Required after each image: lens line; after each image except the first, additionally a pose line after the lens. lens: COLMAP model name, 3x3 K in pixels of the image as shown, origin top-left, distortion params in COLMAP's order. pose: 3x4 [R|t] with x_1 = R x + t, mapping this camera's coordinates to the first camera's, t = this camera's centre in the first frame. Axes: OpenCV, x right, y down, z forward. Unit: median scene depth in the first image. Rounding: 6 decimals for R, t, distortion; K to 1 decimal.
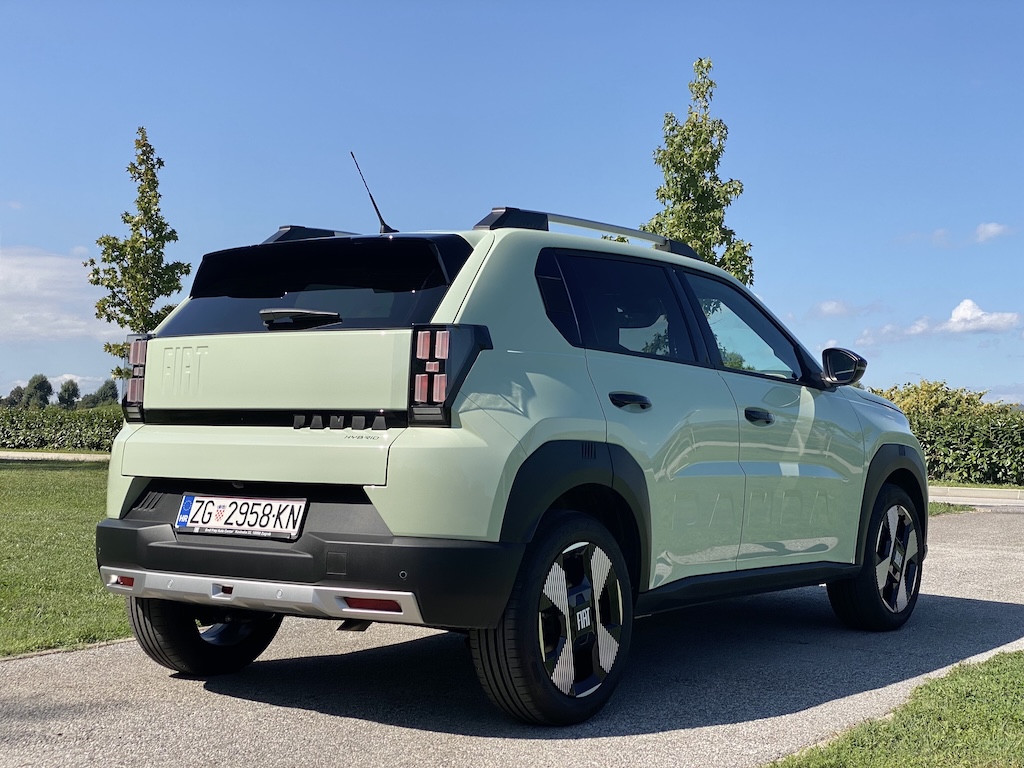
lens RADIAL K [[1574.9, 0, 518.0], [0, 1574.9, 385.9], [0, 0, 1]] dist [-0.056244, 0.000000]
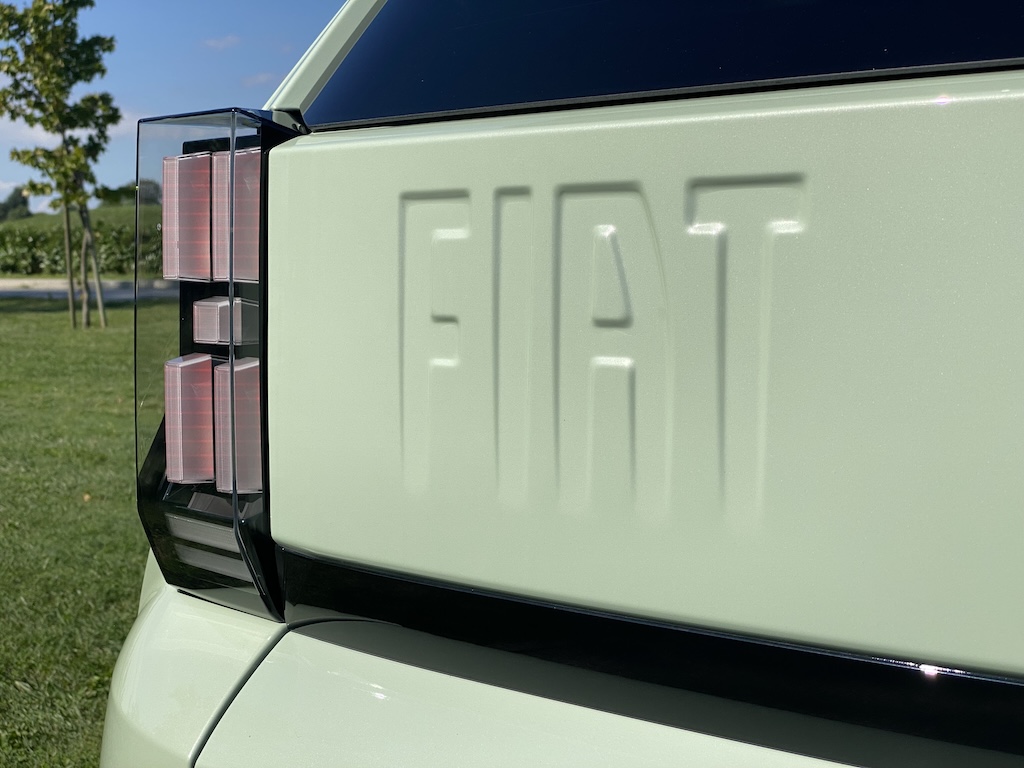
lens RADIAL K [[1574.9, 0, 504.4], [0, 1574.9, 386.2], [0, 0, 1]] dist [-0.056244, 0.000000]
pose [[0.997479, -0.060999, 0.036254, -0.061484], [0.055337, 0.988508, 0.140677, -0.007431], [-0.044418, -0.138316, 0.989392, 0.232735]]
